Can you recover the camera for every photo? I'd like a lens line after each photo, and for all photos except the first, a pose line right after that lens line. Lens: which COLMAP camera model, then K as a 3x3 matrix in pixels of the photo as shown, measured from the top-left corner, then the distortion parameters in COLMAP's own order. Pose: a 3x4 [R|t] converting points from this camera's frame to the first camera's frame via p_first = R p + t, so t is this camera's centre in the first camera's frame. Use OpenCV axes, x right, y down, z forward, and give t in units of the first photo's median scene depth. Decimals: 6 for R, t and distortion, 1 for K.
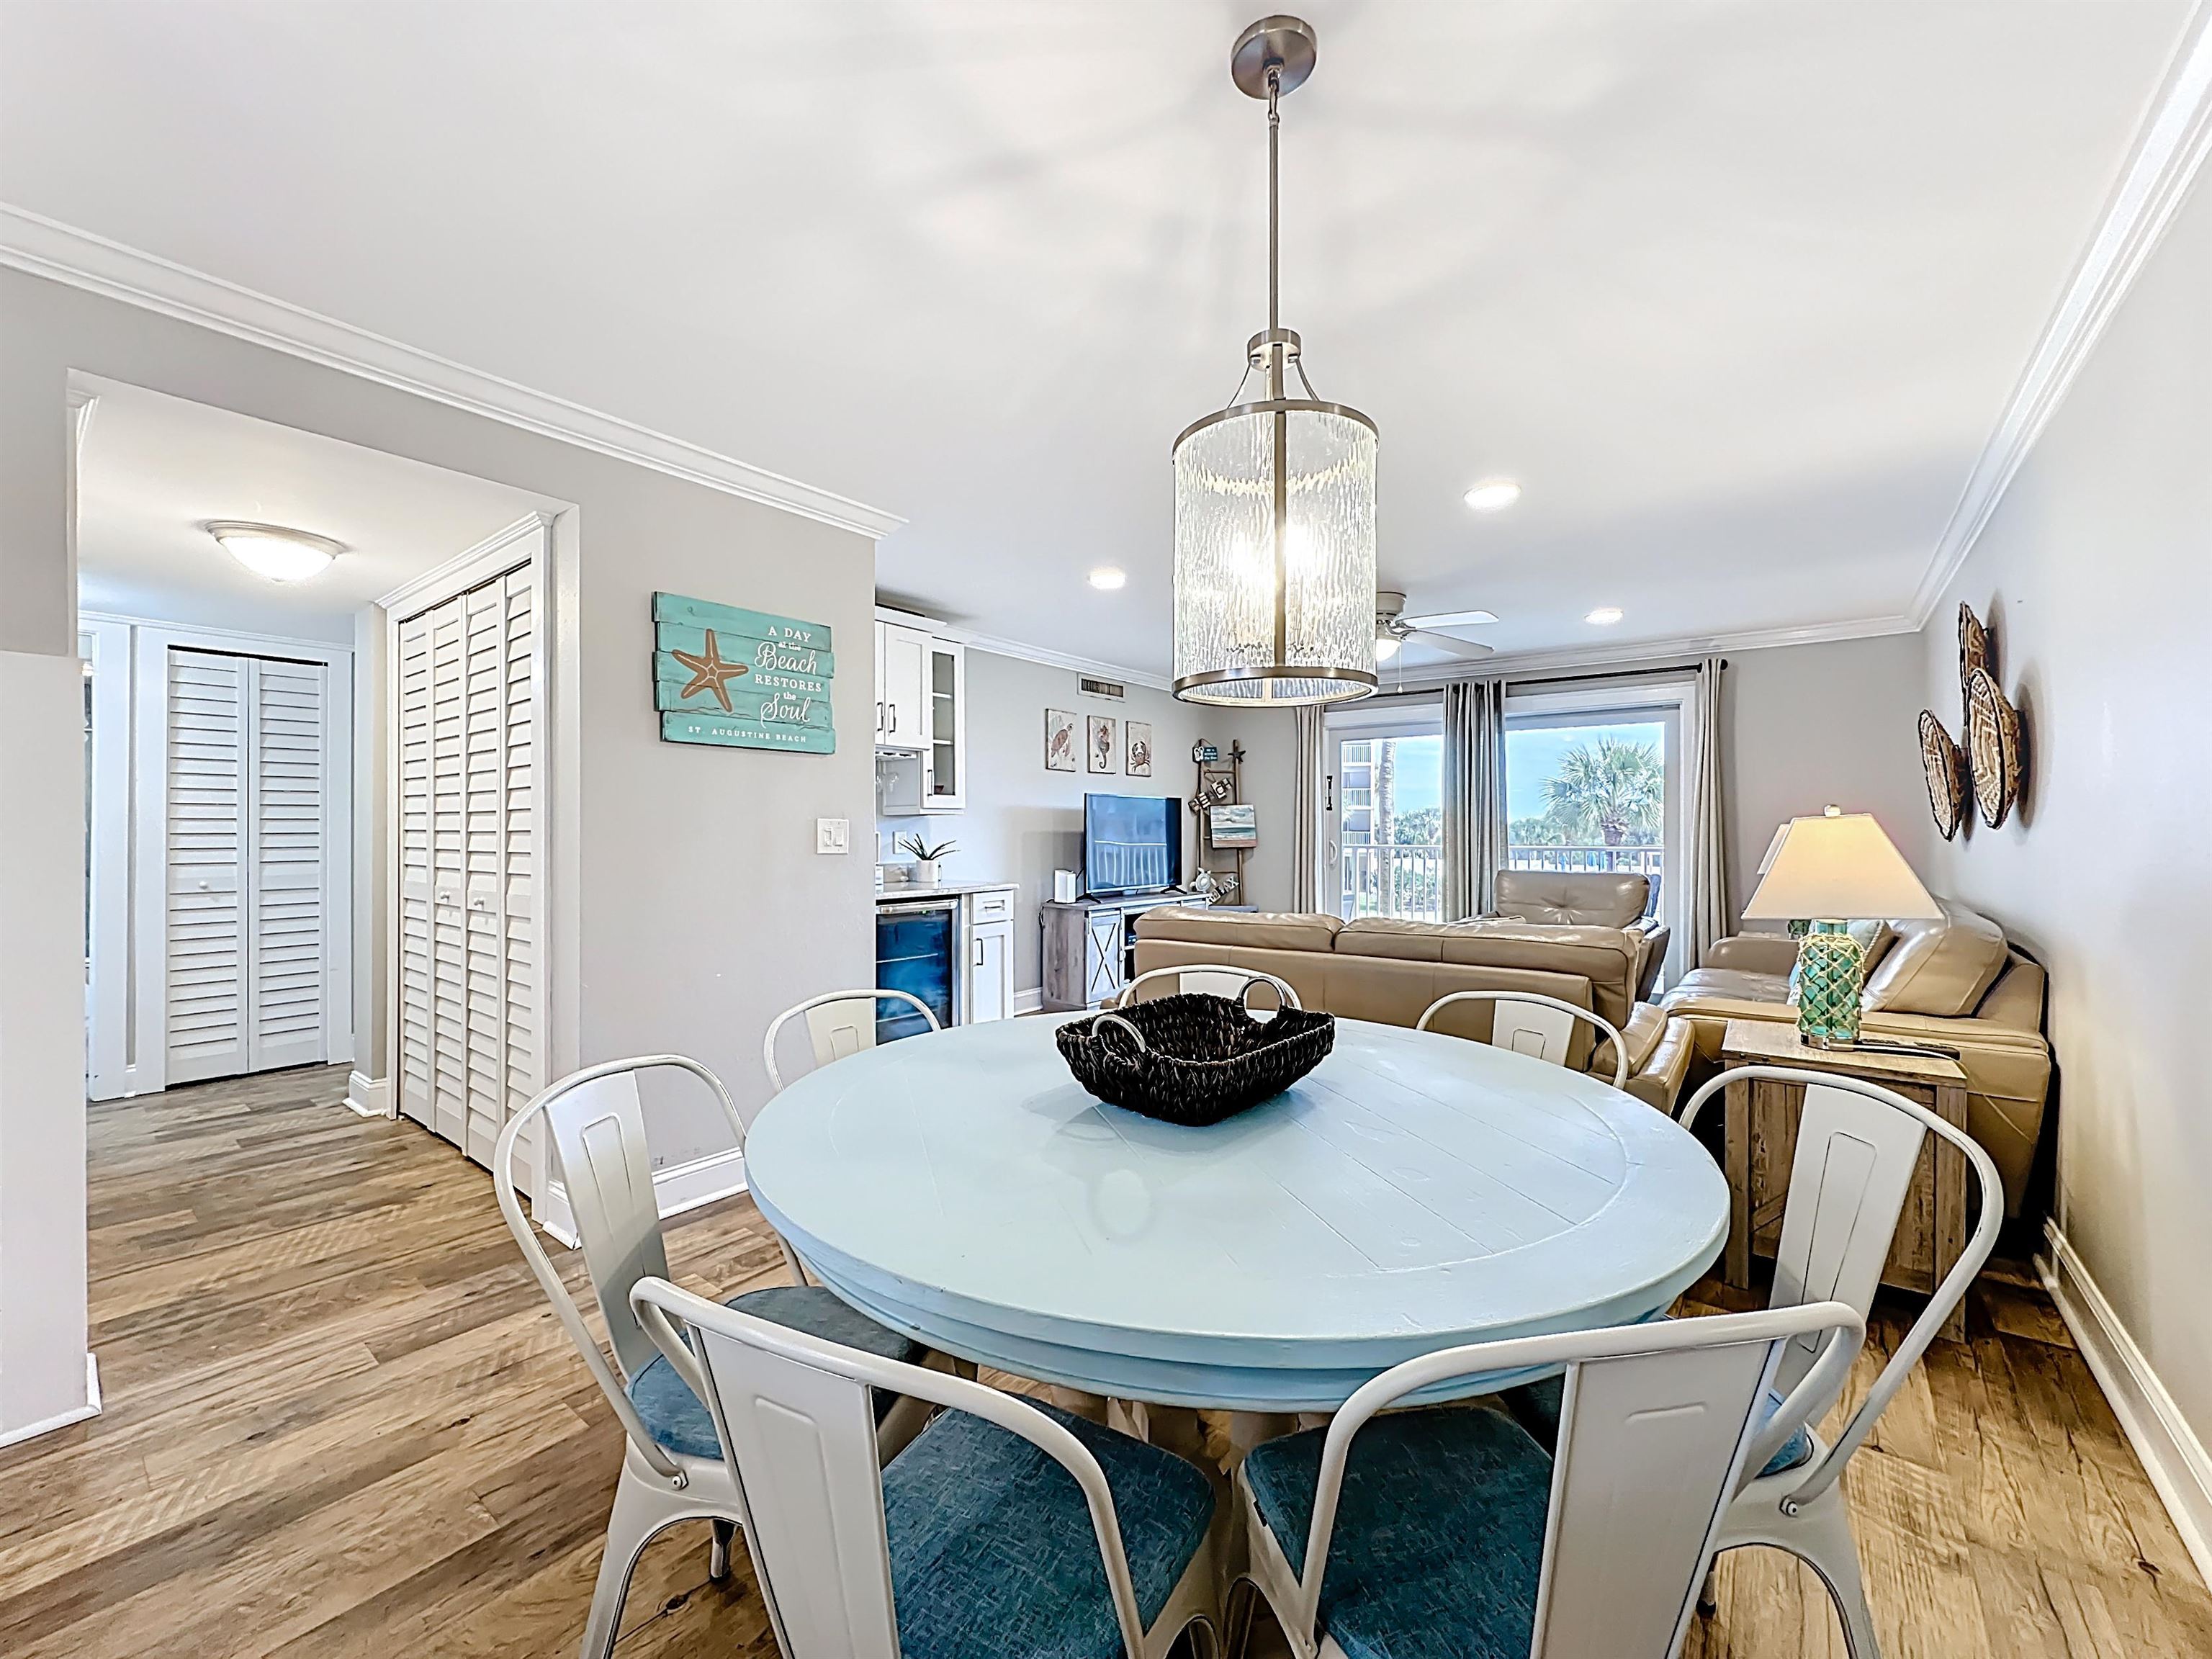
lens RADIAL K [[890.2, 0, 1114.7], [0, 890.2, 827.7], [0, 0, 1]] dist [-0.004382, -0.000533]
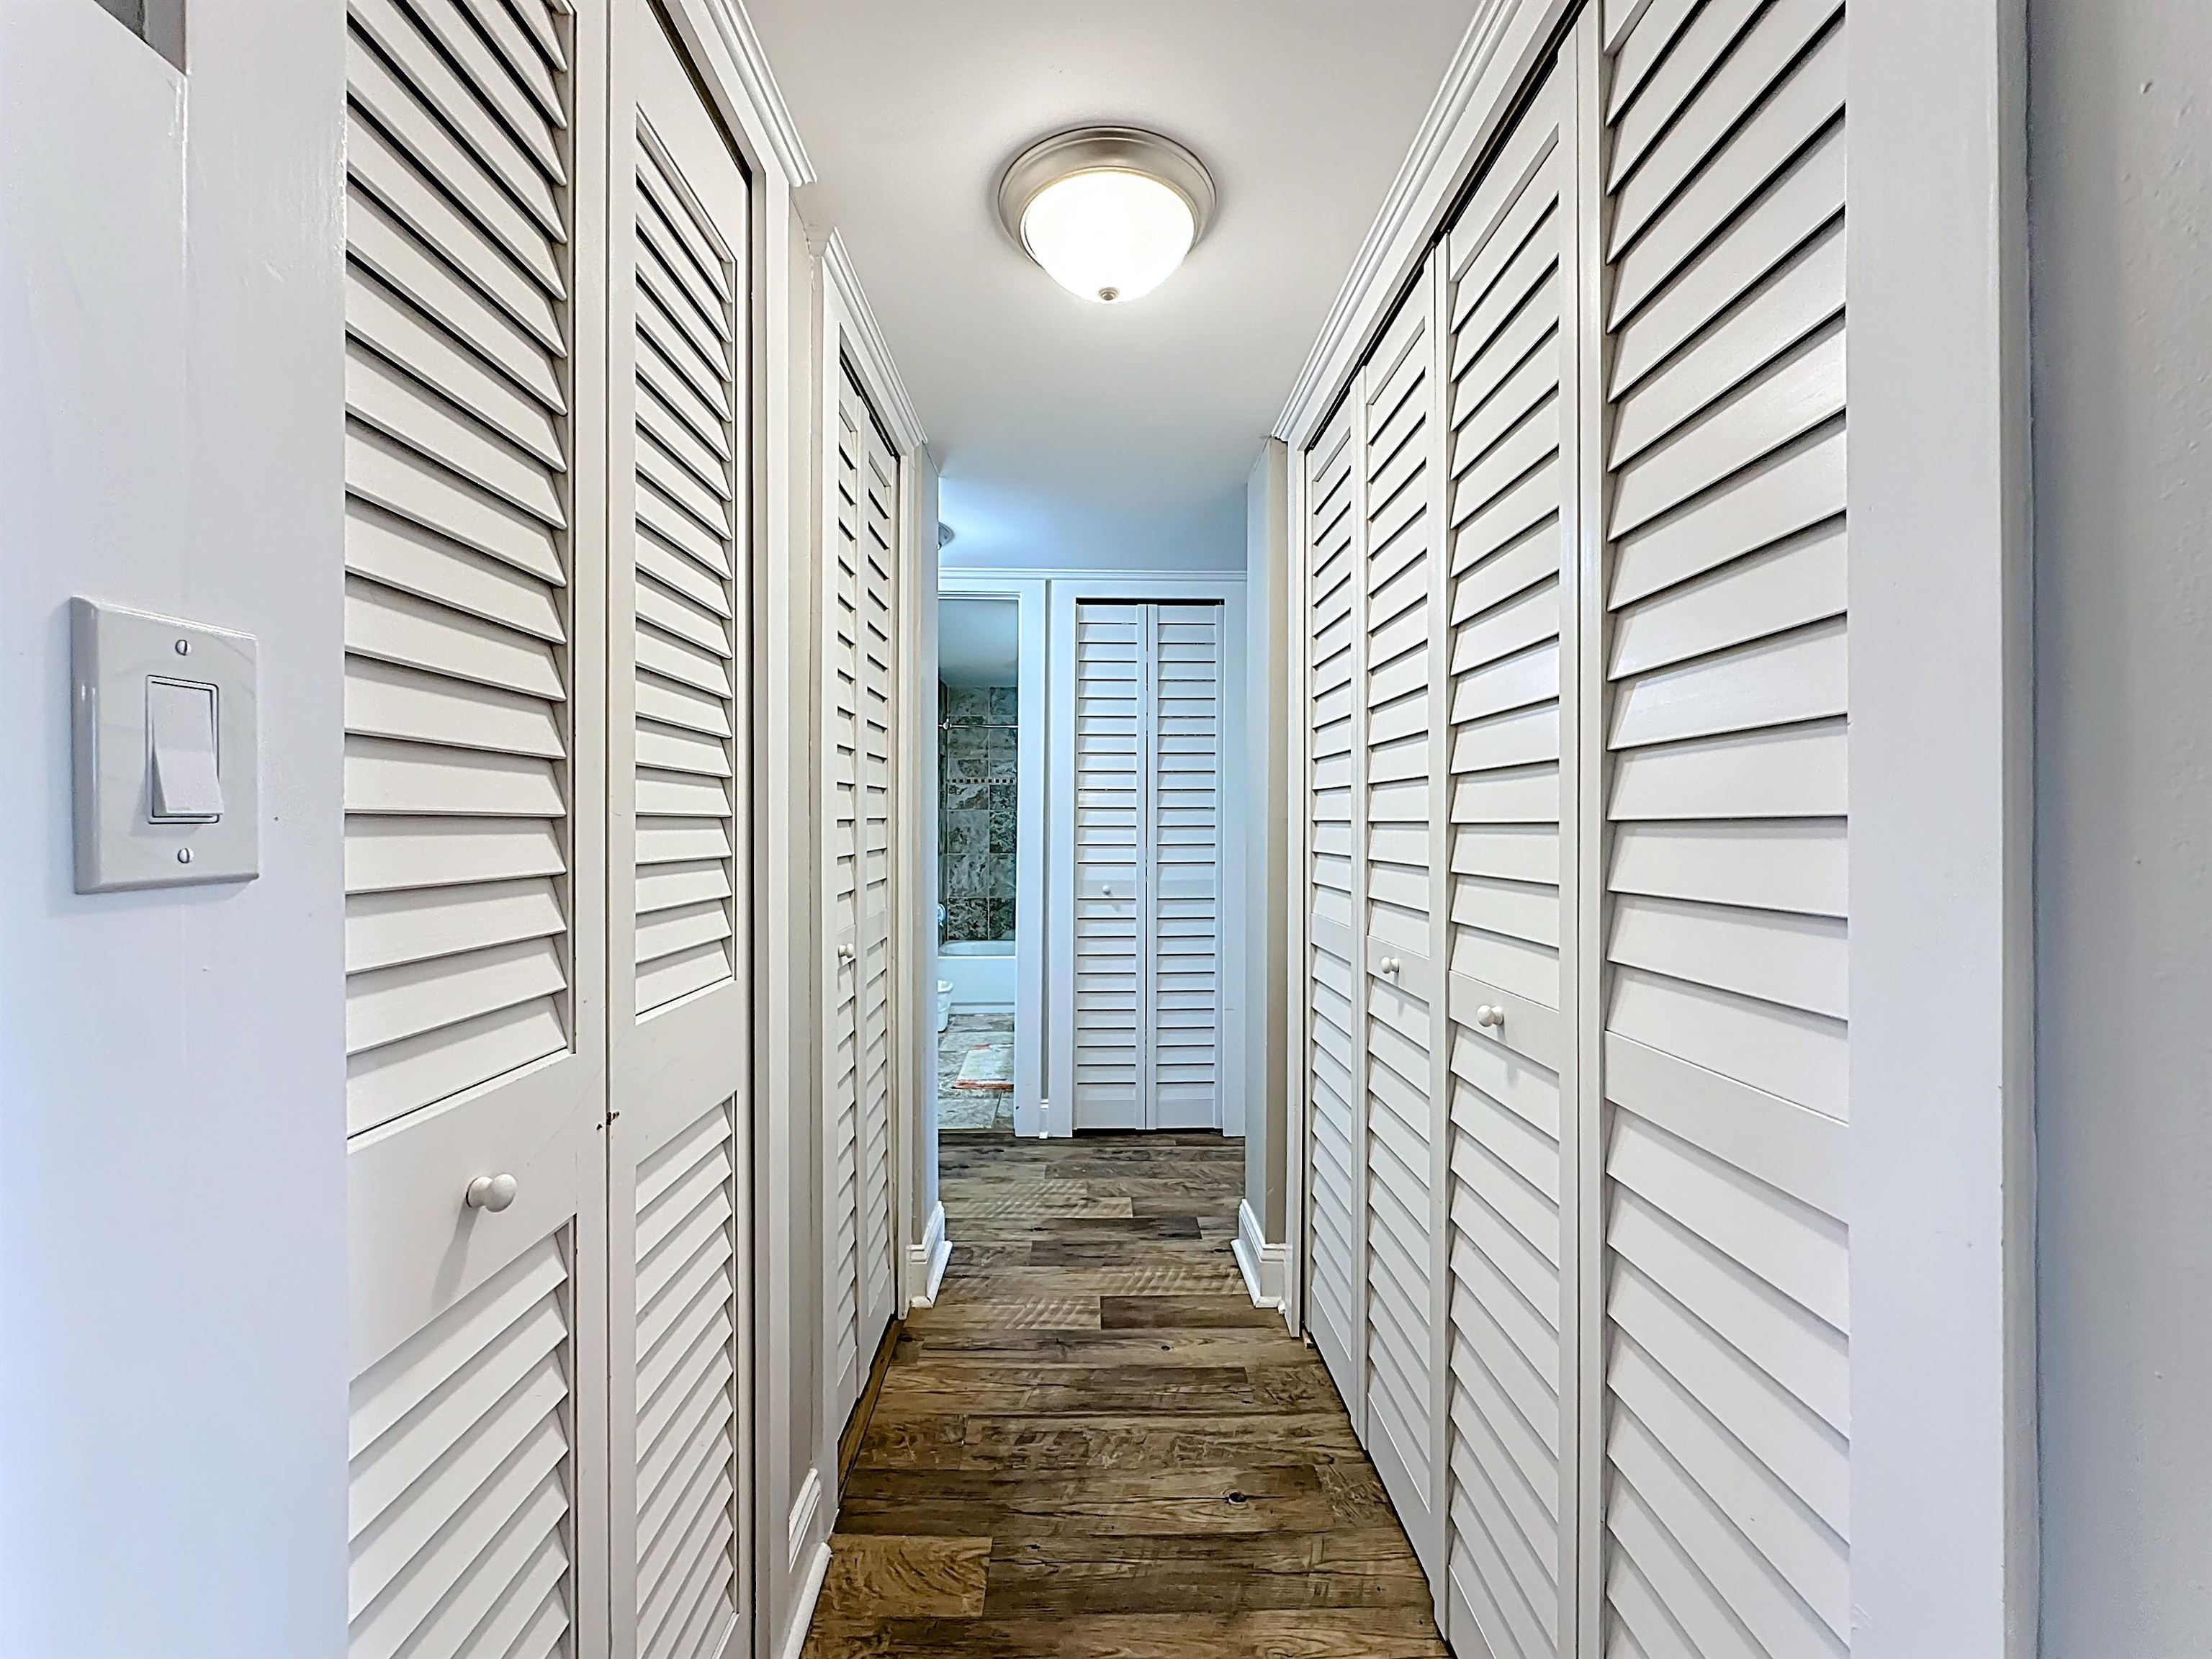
lens RADIAL K [[890.2, 0, 1101.0], [0, 890.2, 825.0], [0, 0, 1]] dist [-0.004382, -0.000533]
pose [[0.629283, 0.002933, -0.777171, -0.659435], [-0.000510, 0.999994, 0.003360, 0.004804], [0.777176, -0.001718, 0.629281, 0.799069]]
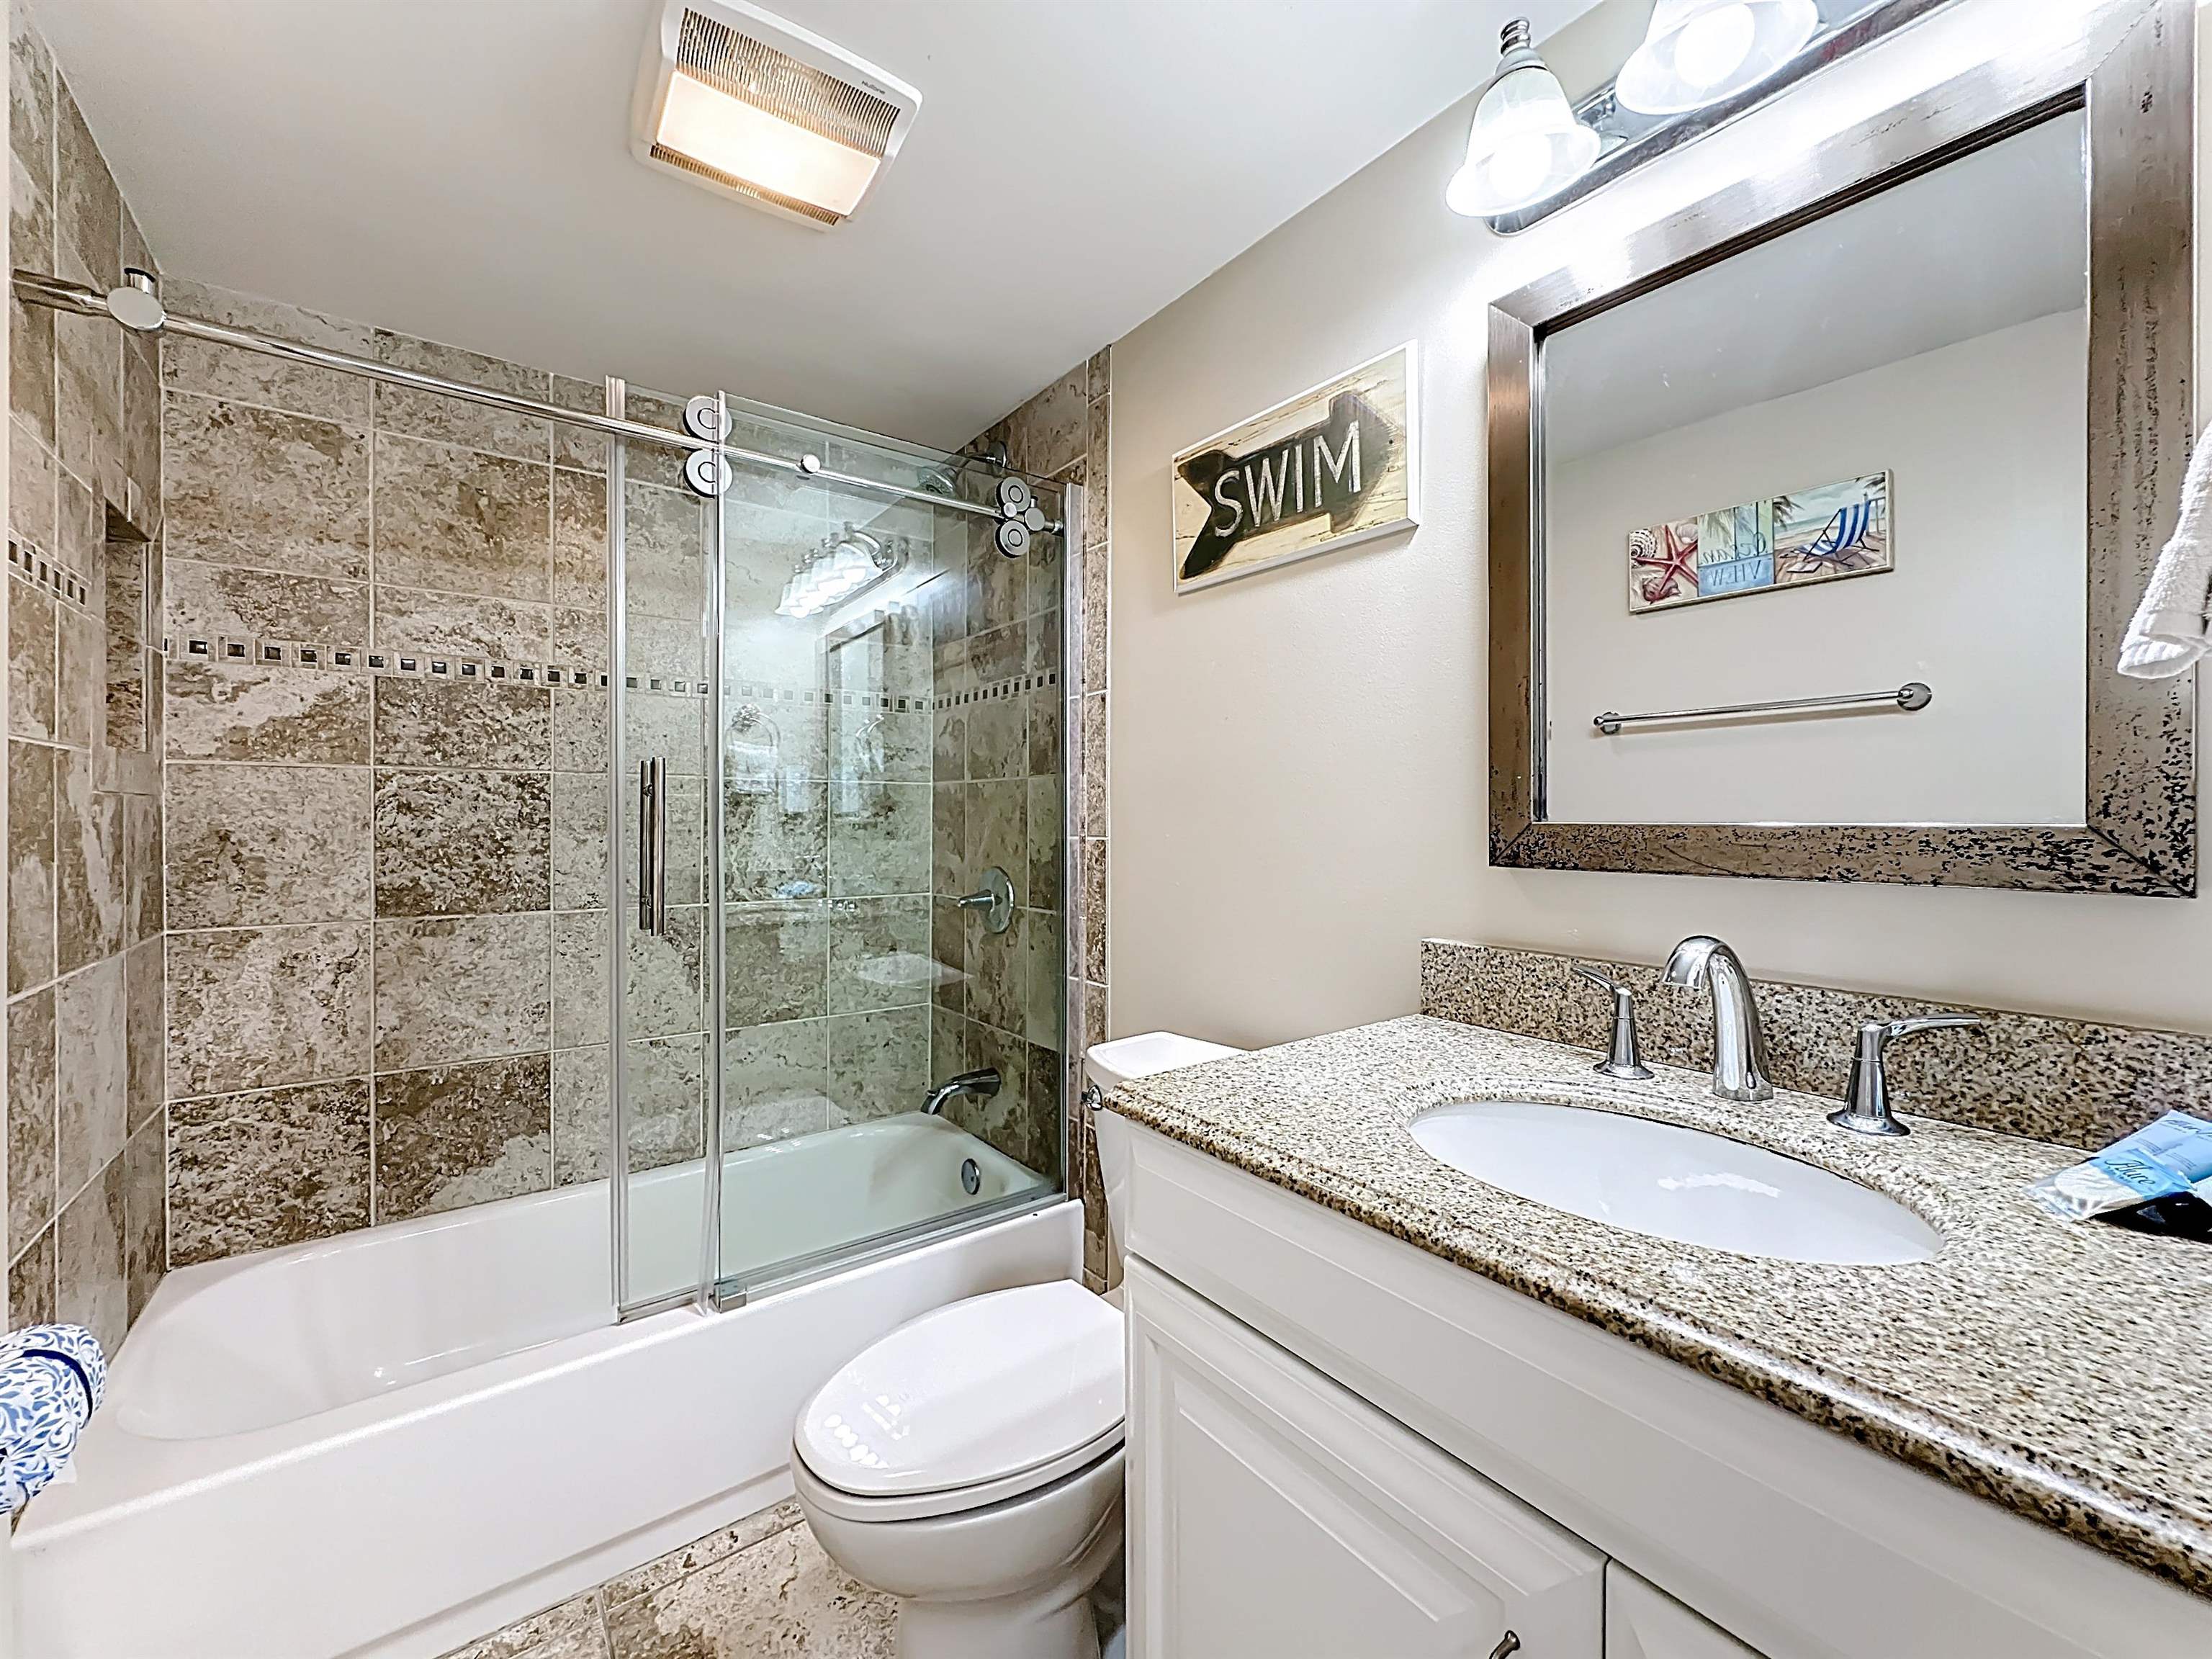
lens RADIAL K [[890.2, 0, 1106.2], [0, 890.2, 824.2], [0, 0, 1]] dist [-0.004382, -0.000533]
pose [[0.963098, 0.001995, -0.269143, -1.419449], [0.000309, 0.999964, 0.008518, 0.008876], [0.269150, -0.008287, 0.963063, 1.240686]]
